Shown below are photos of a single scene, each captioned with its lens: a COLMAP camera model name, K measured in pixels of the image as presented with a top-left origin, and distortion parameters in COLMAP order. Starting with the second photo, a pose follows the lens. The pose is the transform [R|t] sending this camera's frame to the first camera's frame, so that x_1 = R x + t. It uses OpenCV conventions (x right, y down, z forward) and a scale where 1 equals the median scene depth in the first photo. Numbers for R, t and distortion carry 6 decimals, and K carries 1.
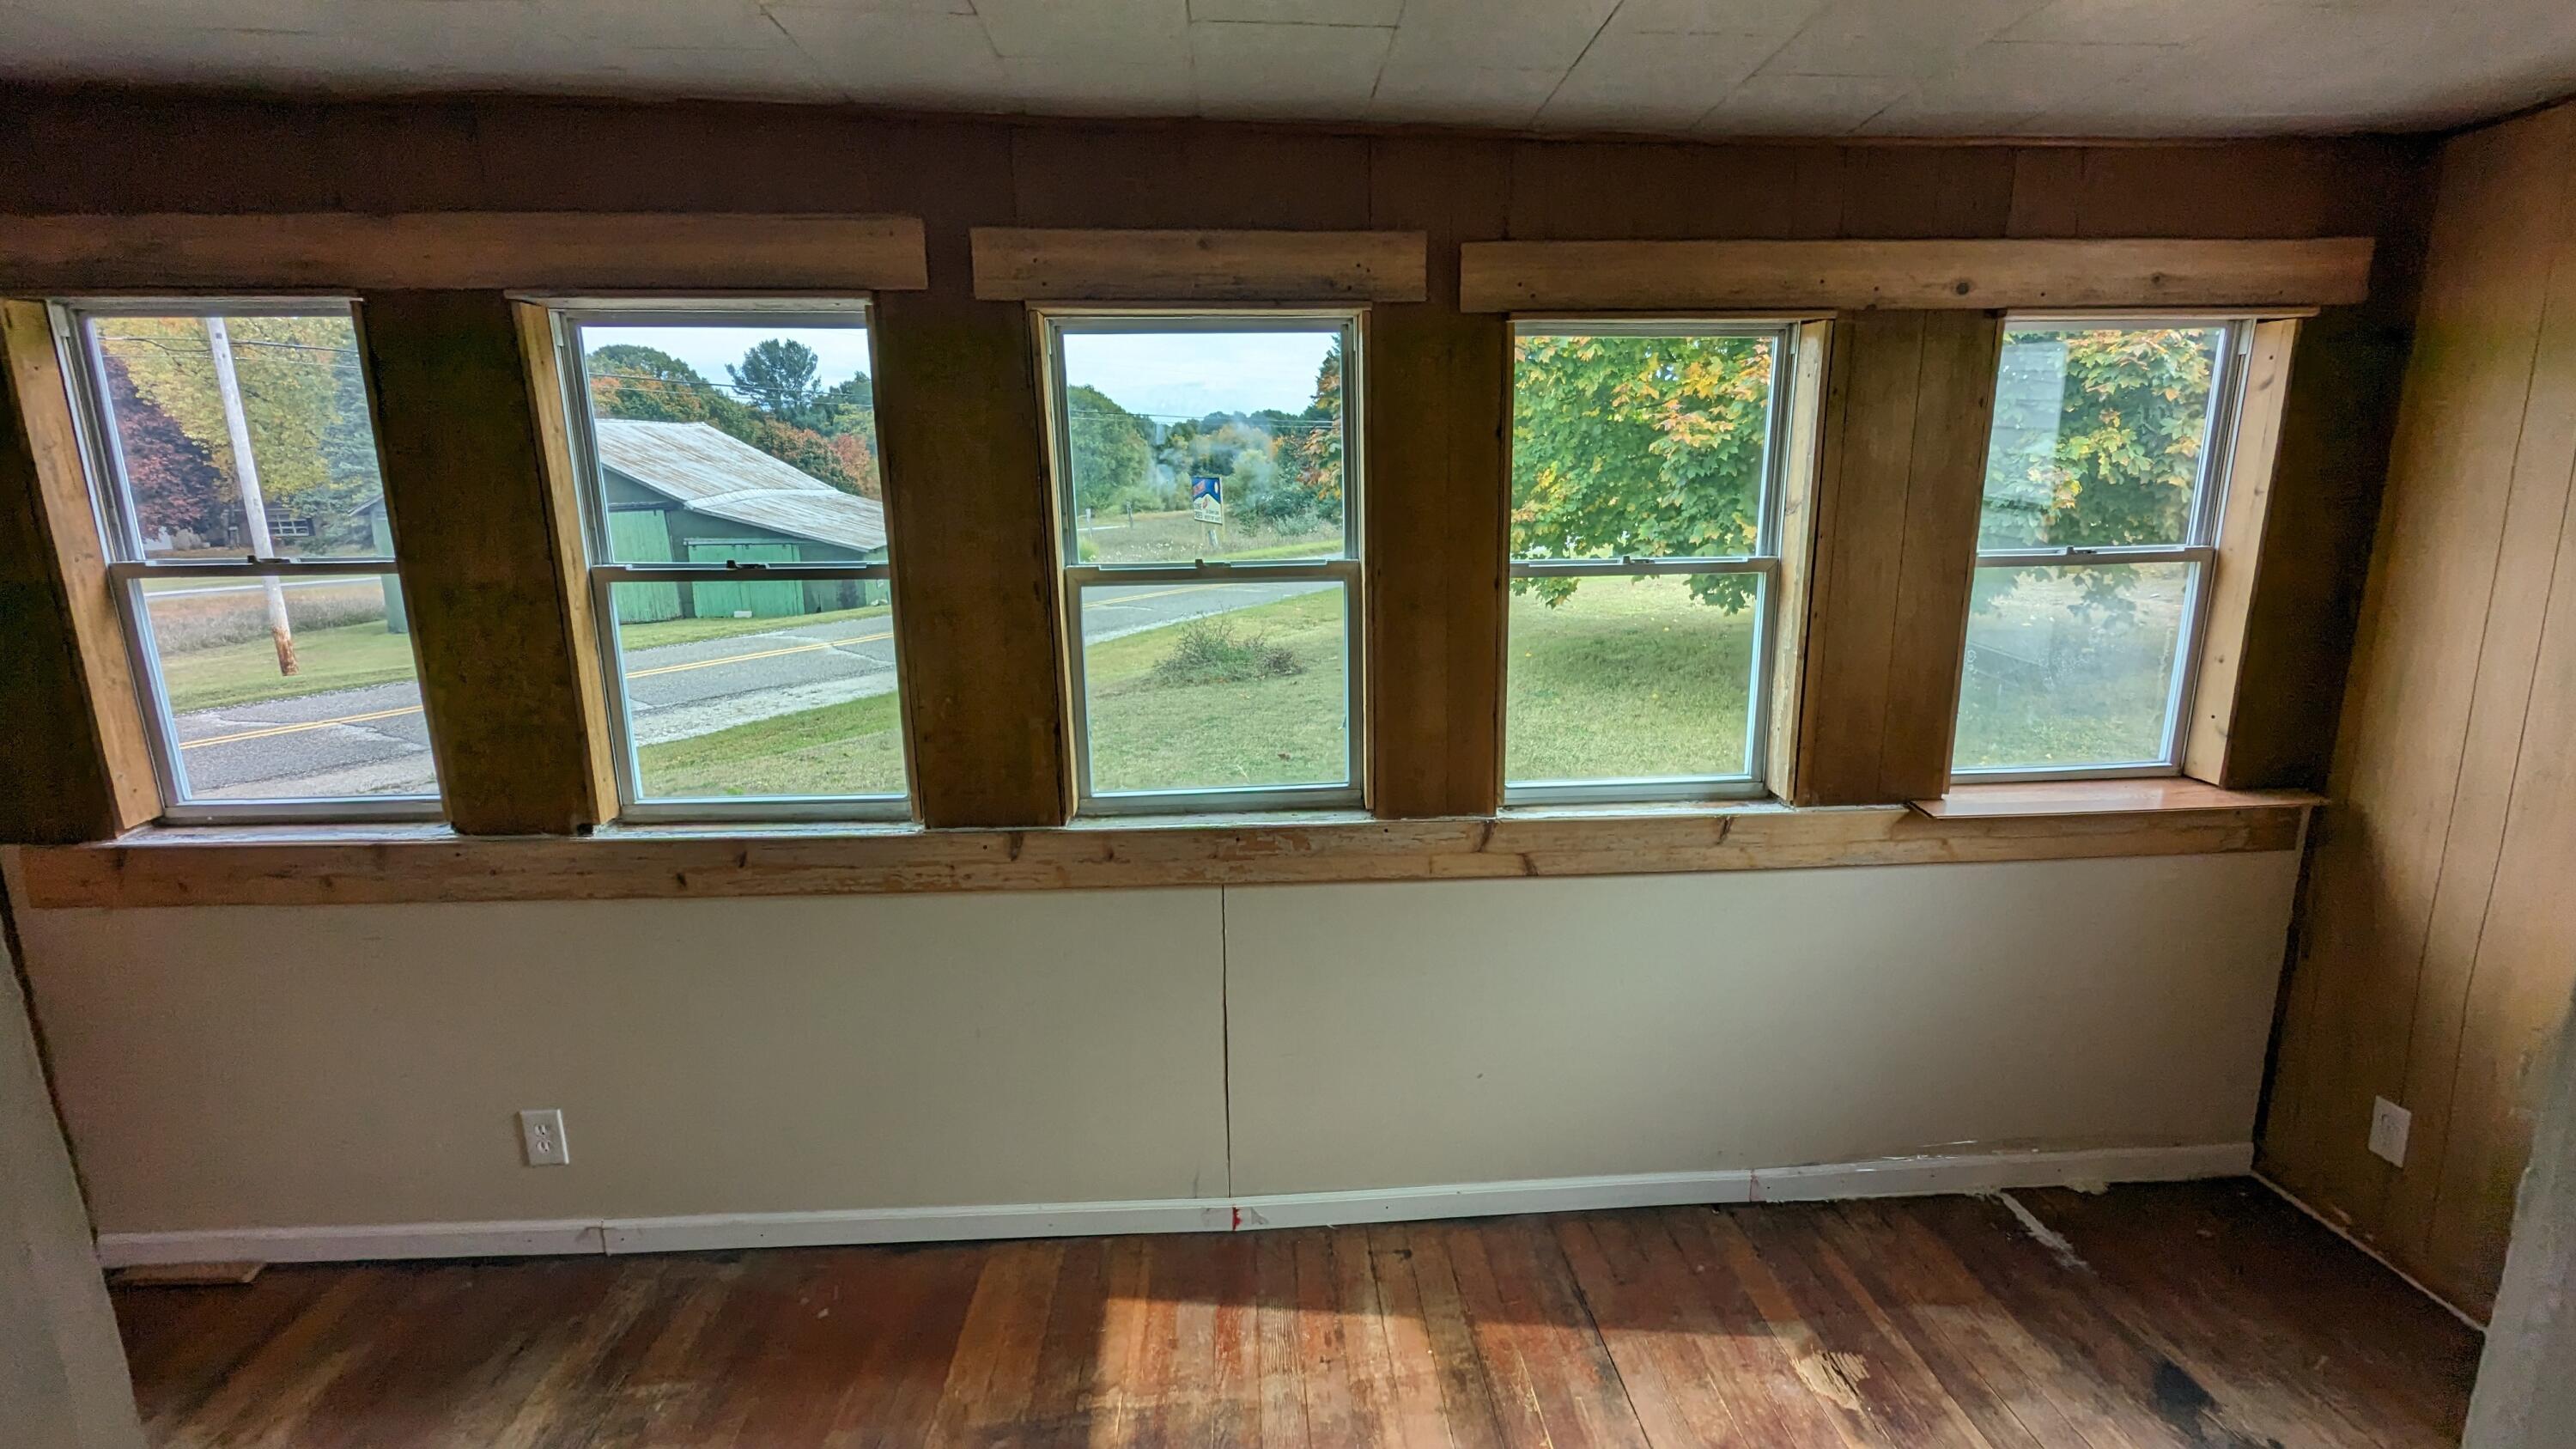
lens RADIAL K [[1159.2, 0, 1288.0], [0, 1159.2, 724.5], [0, 0, 1]] dist [0.001096, 0.000348]
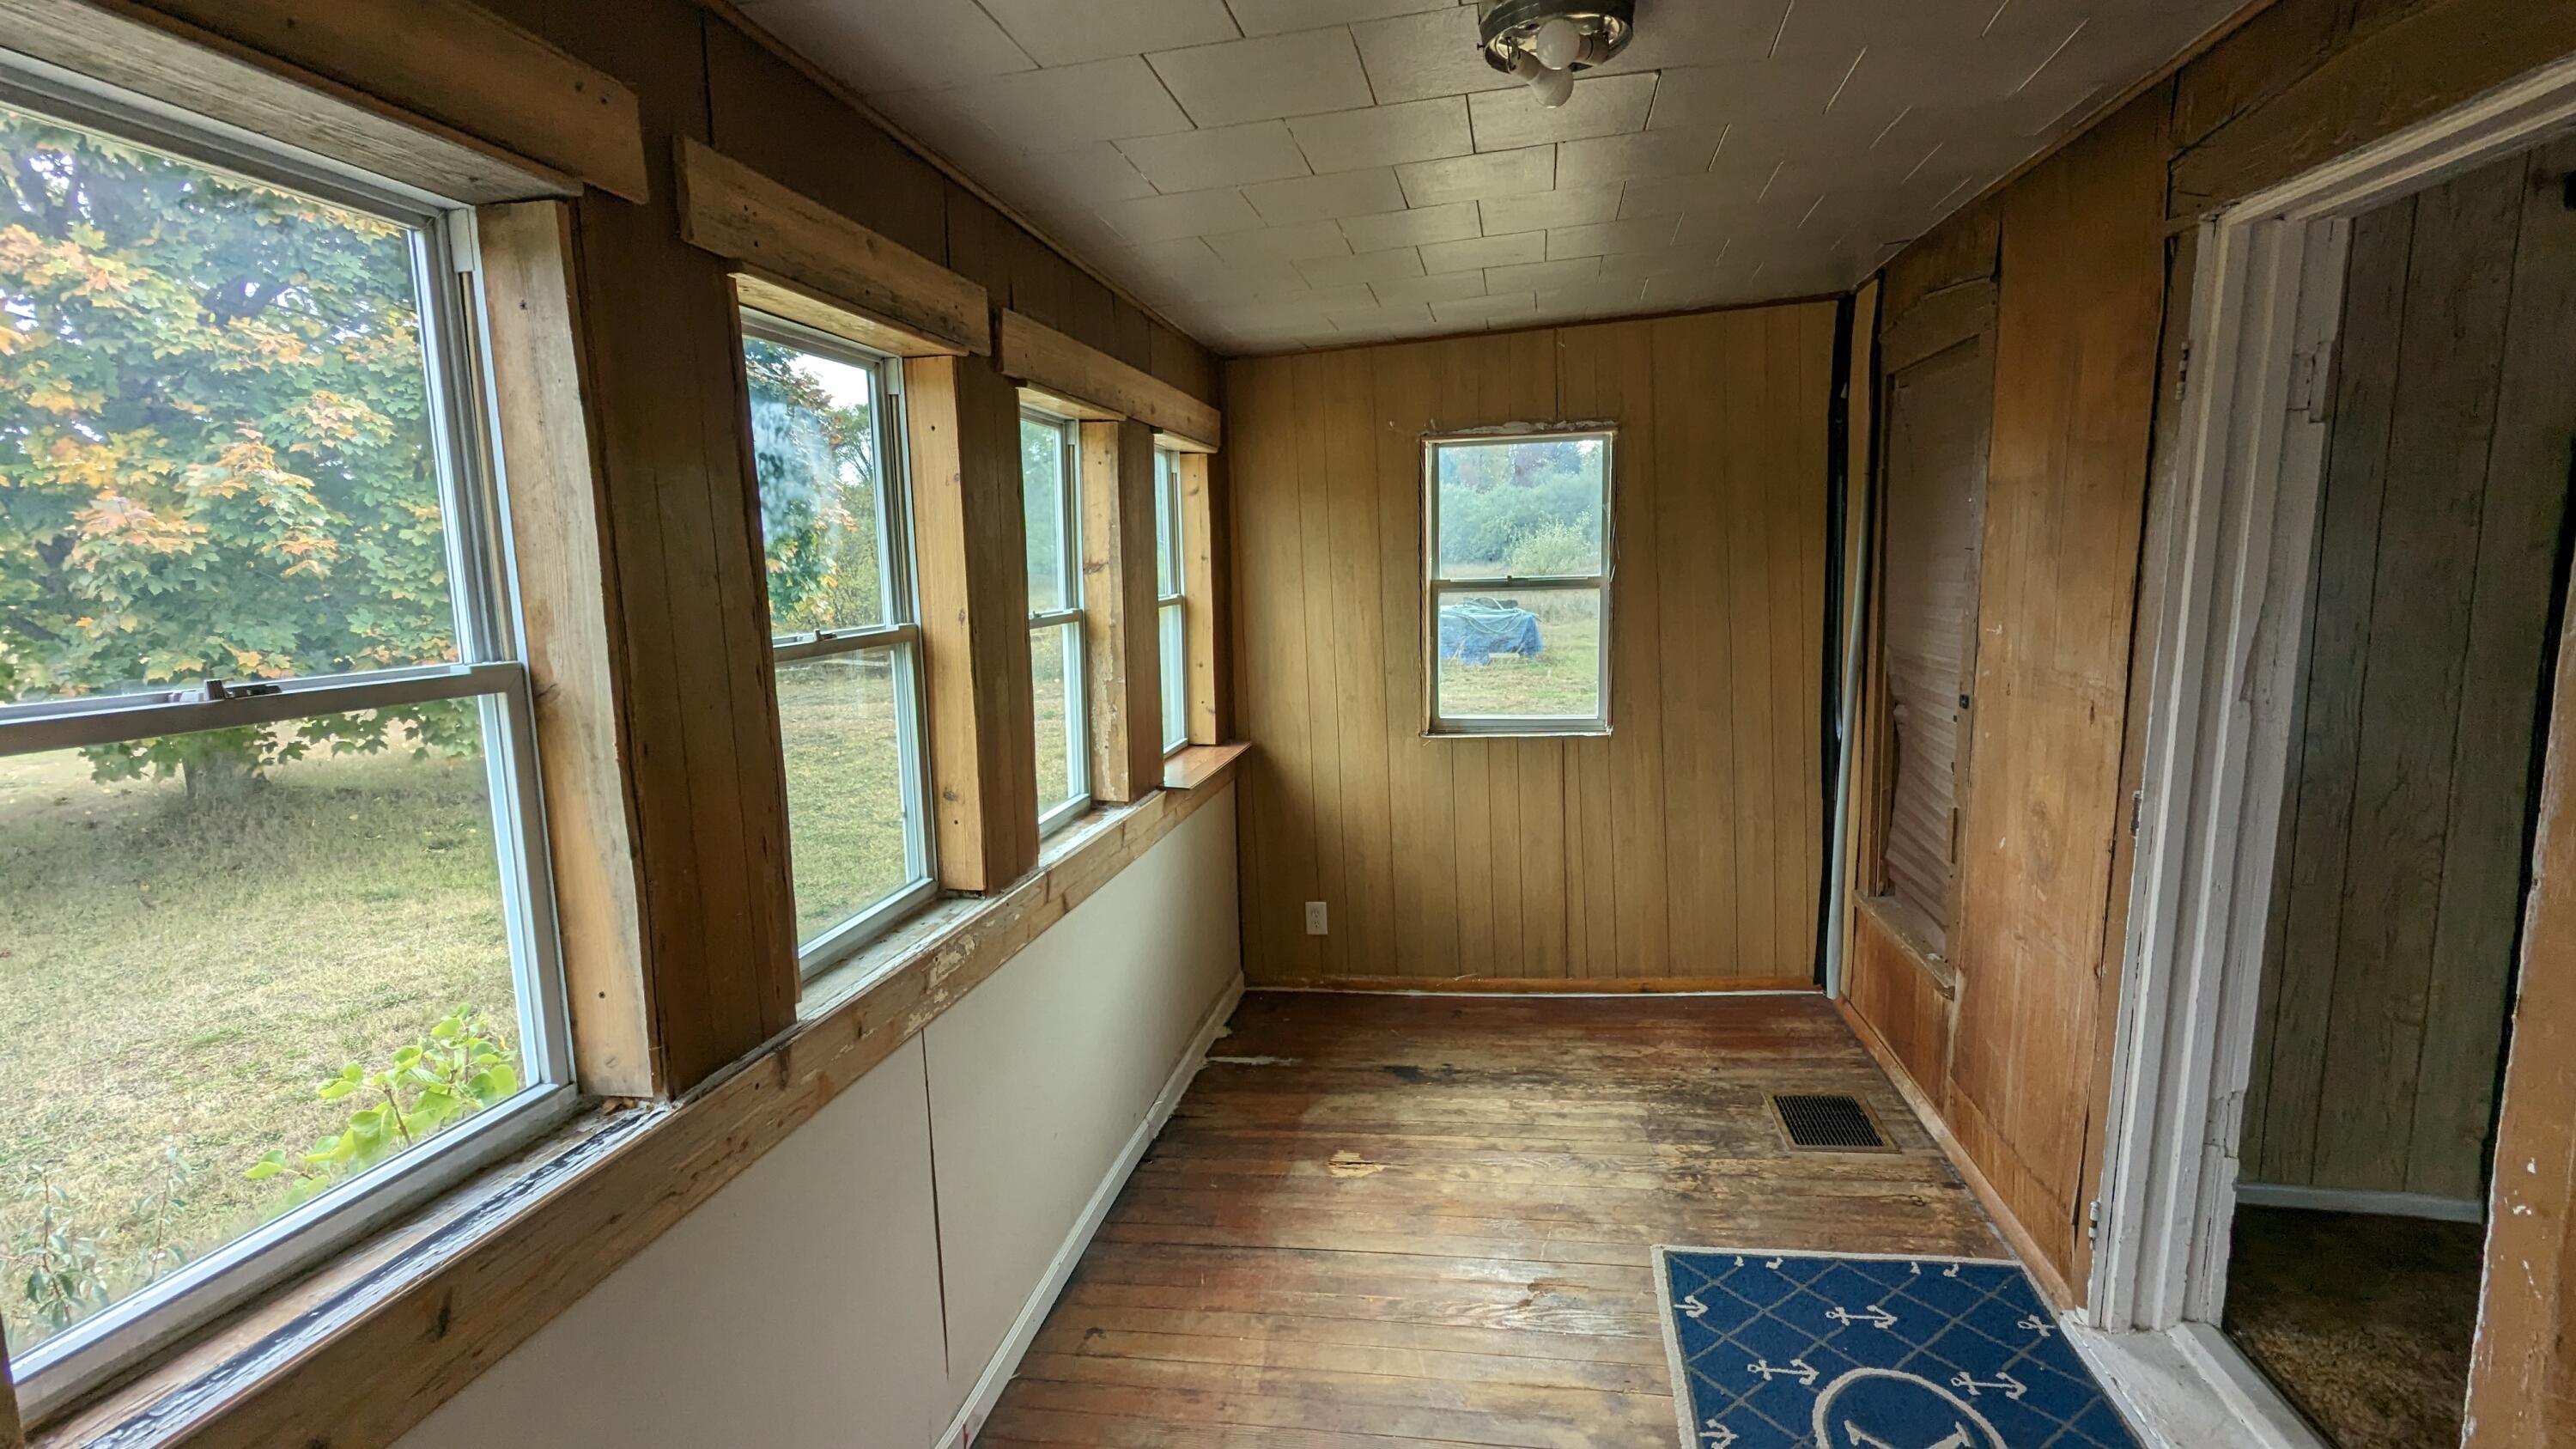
lens RADIAL K [[1197.9, 0, 1269.0], [0, 1197.9, 729.3], [0, 0, 1]] dist [-0.000328, -0.000920]
pose [[0.274503, -0.128850, 0.952914, -0.762556], [0.229740, 0.971071, 0.065125, -0.059887], [-0.933738, 0.201046, 0.296164, 0.488552]]
